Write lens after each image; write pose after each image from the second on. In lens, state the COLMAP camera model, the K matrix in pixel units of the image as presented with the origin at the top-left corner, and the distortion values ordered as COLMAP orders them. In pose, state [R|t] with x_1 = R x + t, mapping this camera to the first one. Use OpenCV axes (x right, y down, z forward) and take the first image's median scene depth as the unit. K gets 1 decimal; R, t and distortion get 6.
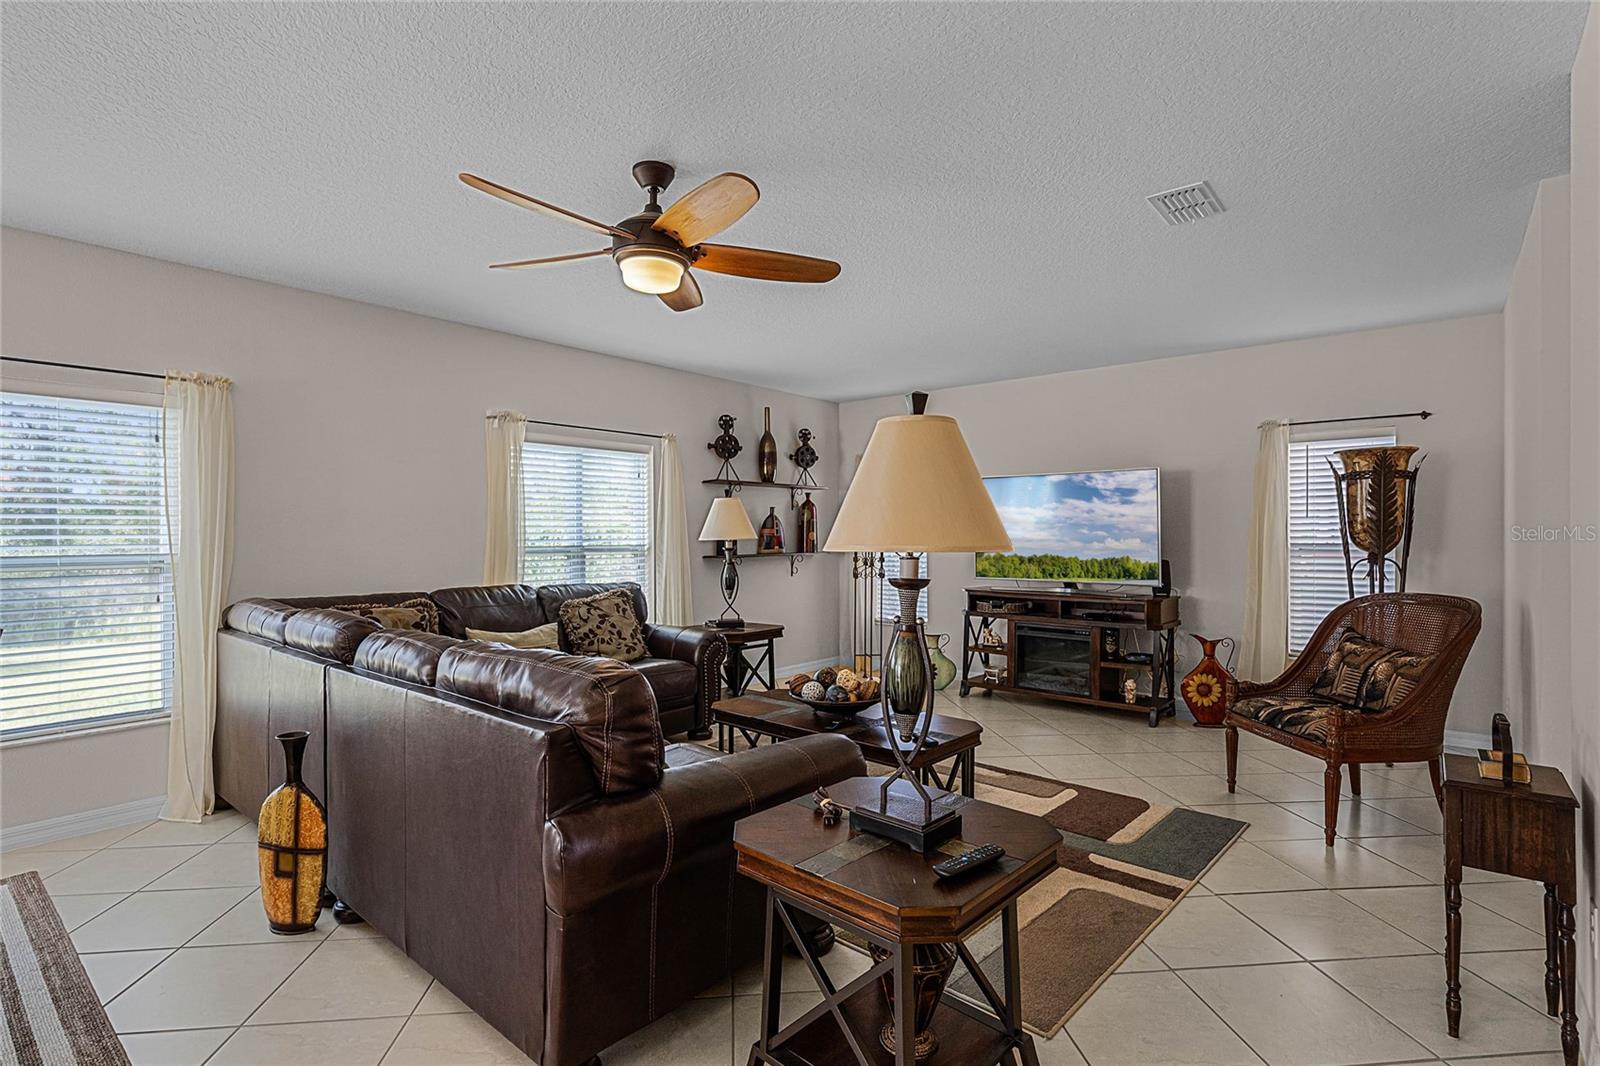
lens RADIAL K [[763.5, 0, 796.9], [0, 763.5, 536.6], [0, 0, 1]] dist [-0.003204, 0.003527]
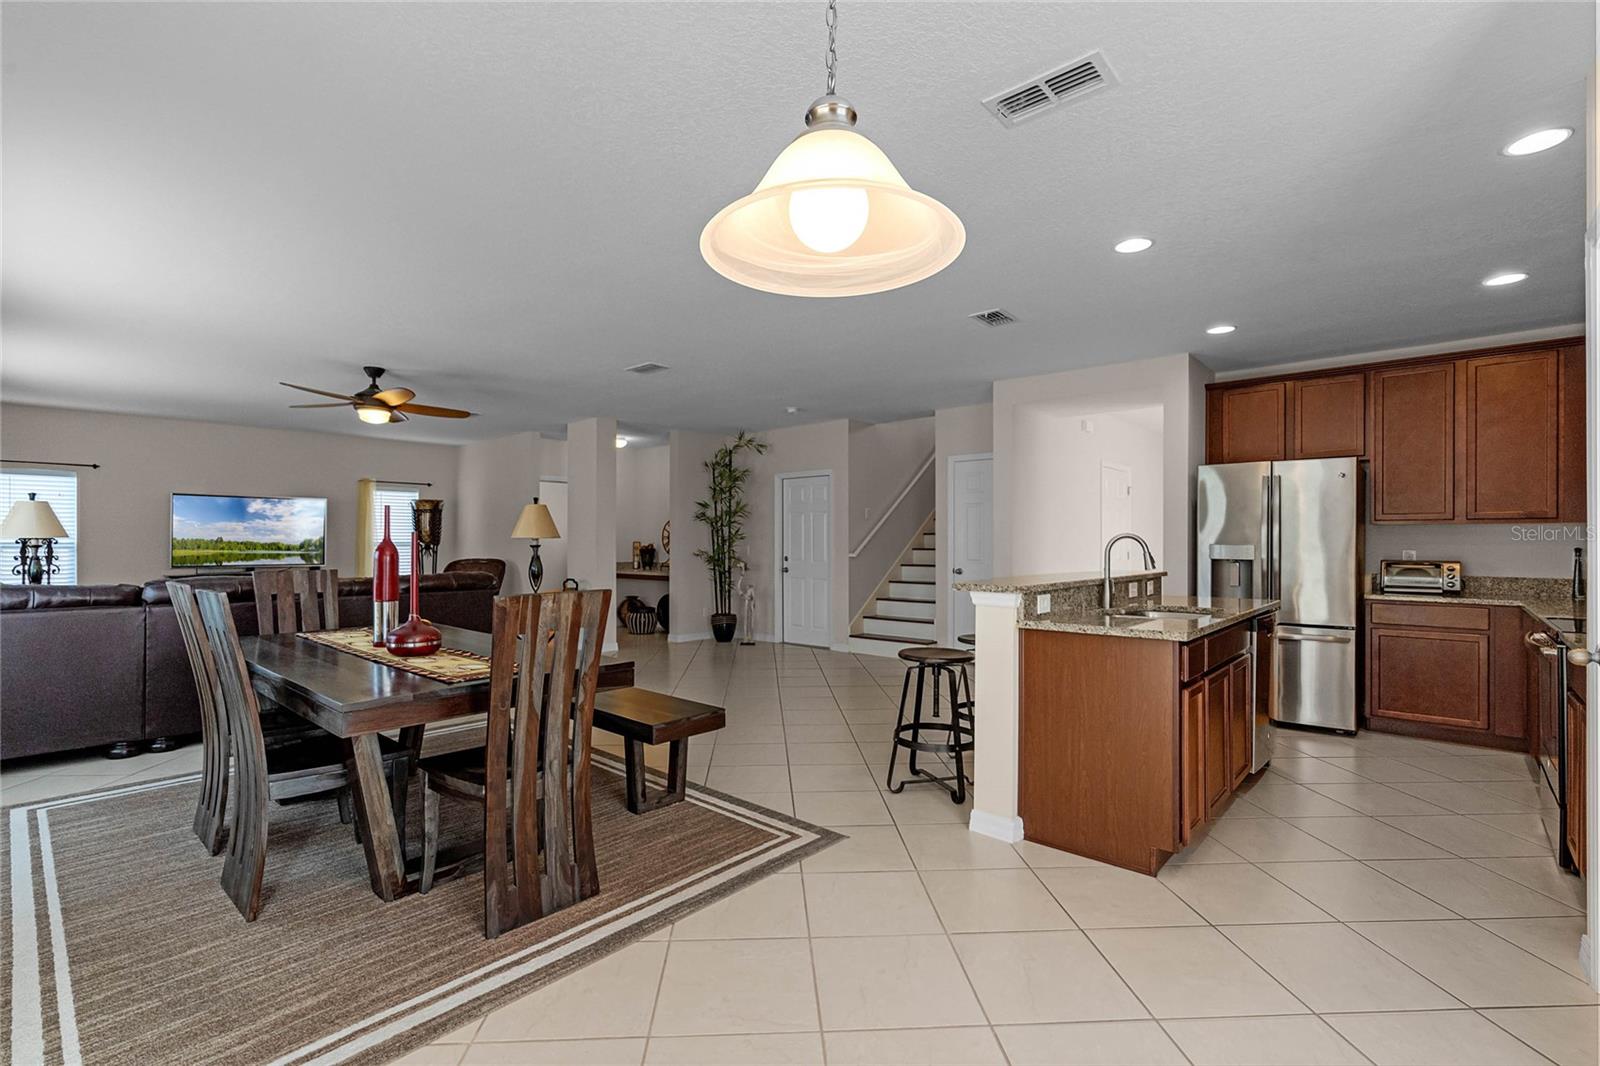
lens RADIAL K [[729.2, 0, 795.0], [0, 729.2, 539.2], [0, 0, 1]] dist [-0.004189, 0.003102]
pose [[0.039721, 0.005455, 0.999196, -1.130900], [0.002036, 0.999983, -0.005541, 0.015253], [-0.999209, 0.002255, 0.039709, -0.154148]]
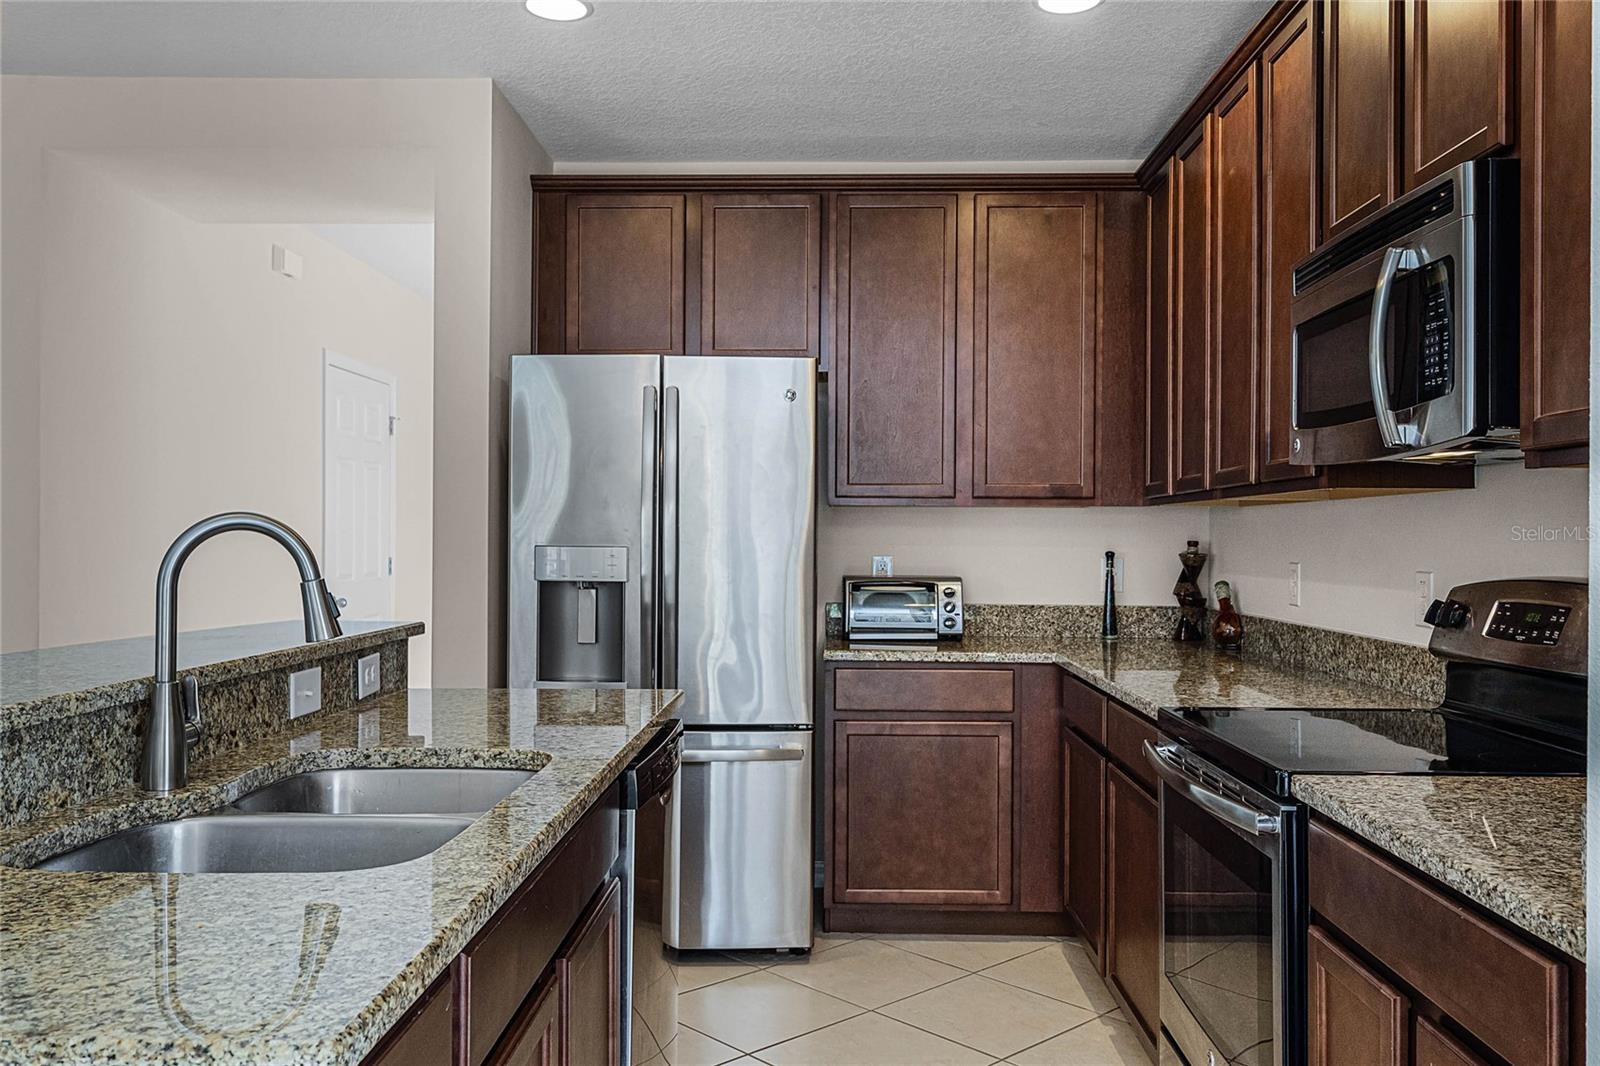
lens RADIAL K [[1284.5, 0, 805.8], [0, 1284.5, 534.7], [0, 0, 1]] dist [0.010164, 0.005391]
pose [[-0.618168, 0.000506, 0.786046, -0.802373], [-0.000738, 0.999999, -0.001224, 0.012659], [-0.786046, -0.001337, -0.618167, -0.339556]]
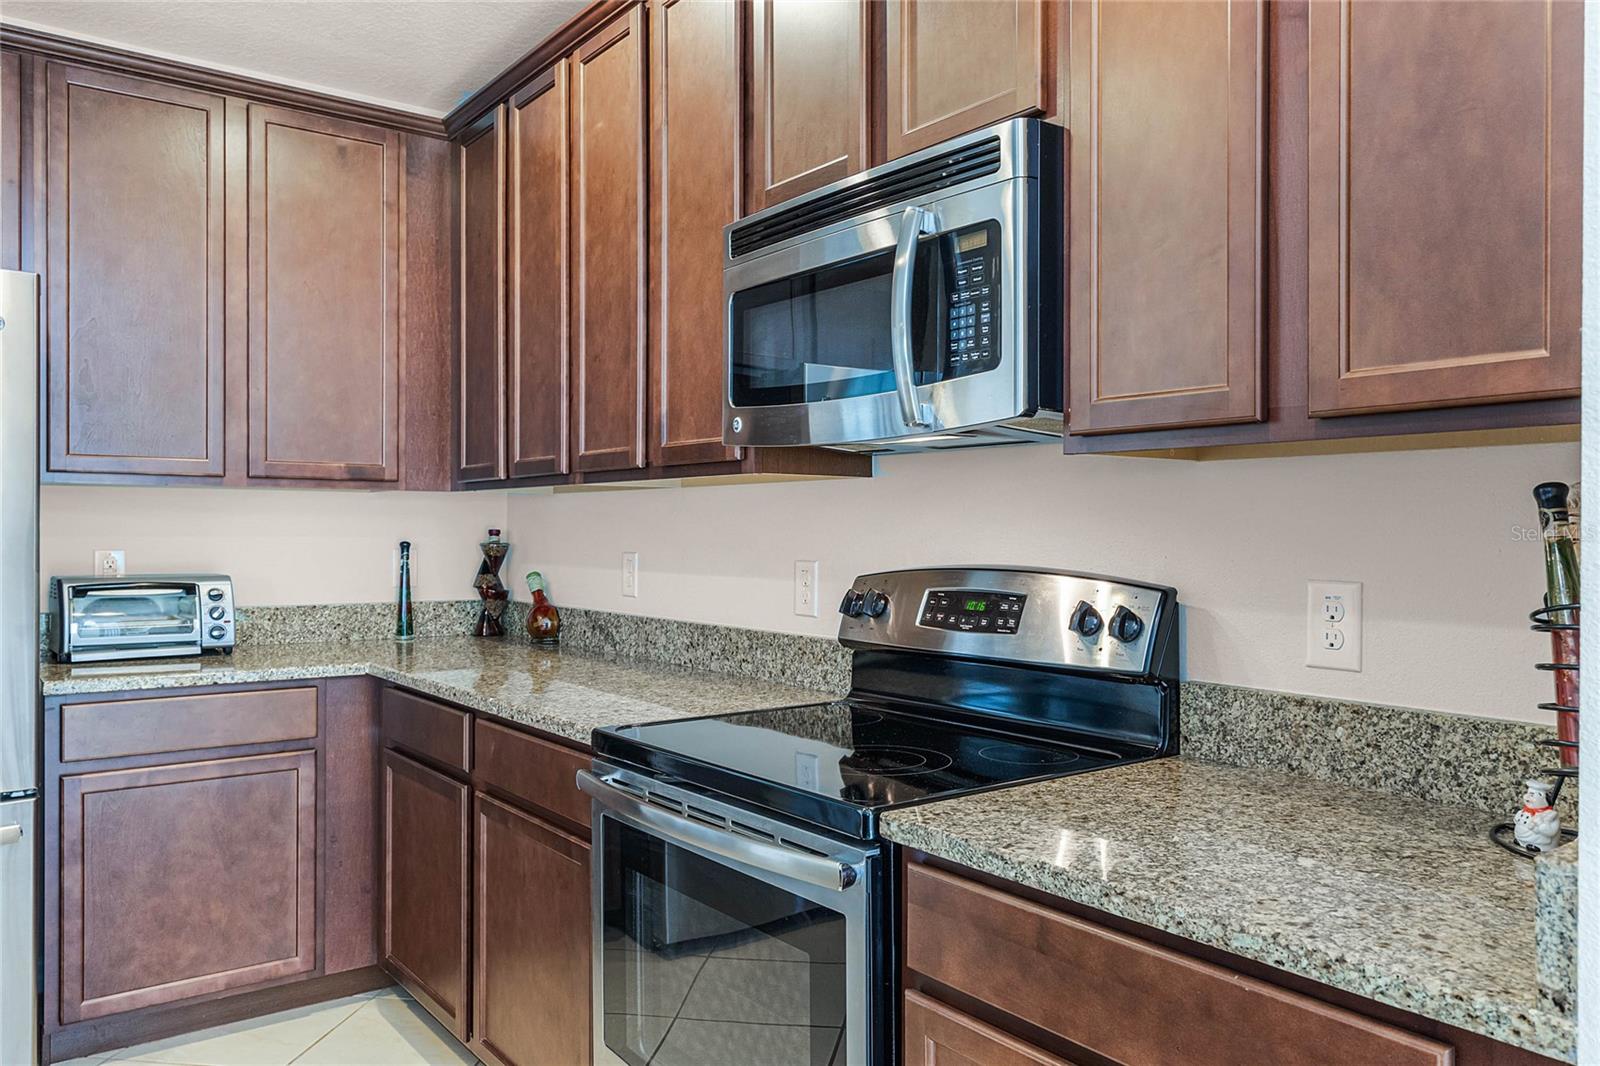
lens RADIAL K [[1183.4, 0, 800.4], [0, 1183.4, 534.8], [0, 0, 1]] dist [0.009563, 0.004552]
pose [[-0.972030, -0.002560, 0.234842, -0.653280], [-0.000488, 0.999960, 0.008877, 0.012298], [-0.234856, 0.008514, -0.971993, -0.396192]]
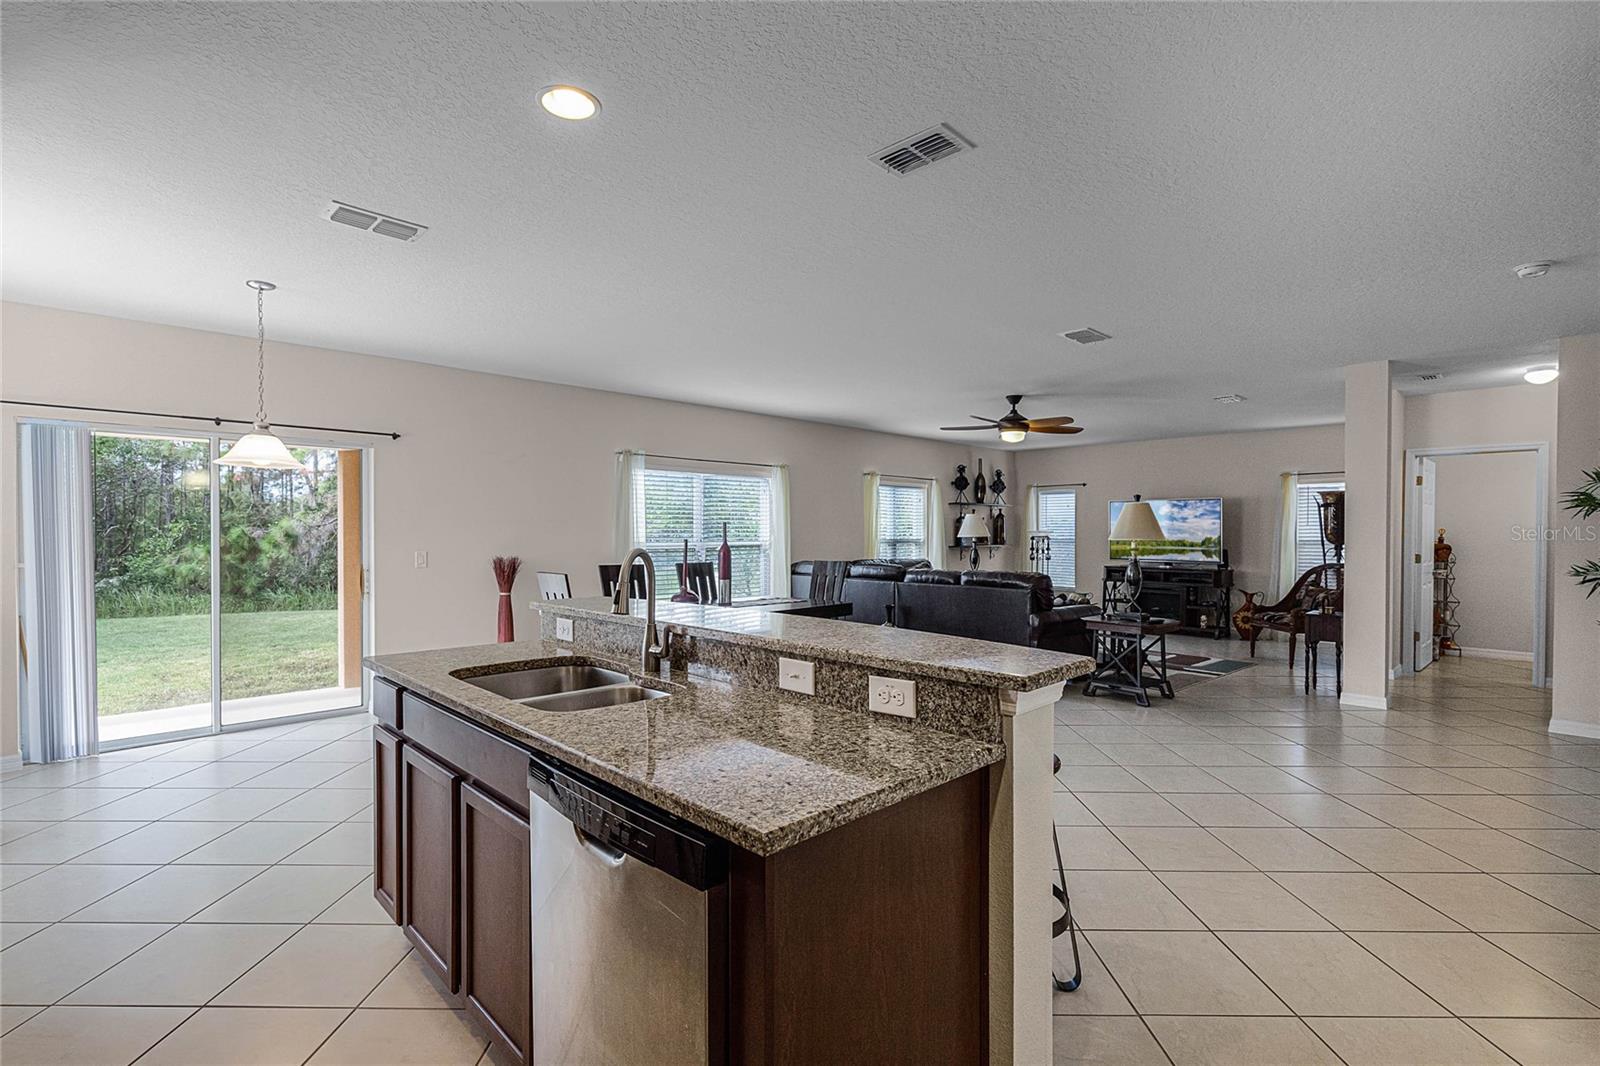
lens RADIAL K [[729.2, 0, 796.1], [0, 729.2, 542.2], [0, 0, 1]] dist [-0.004189, 0.003102]
pose [[0.994434, 0.006016, -0.105194, -0.336205], [-0.004843, 0.999923, 0.011402, -0.000684], [0.105255, -0.010829, 0.994386, -0.799521]]
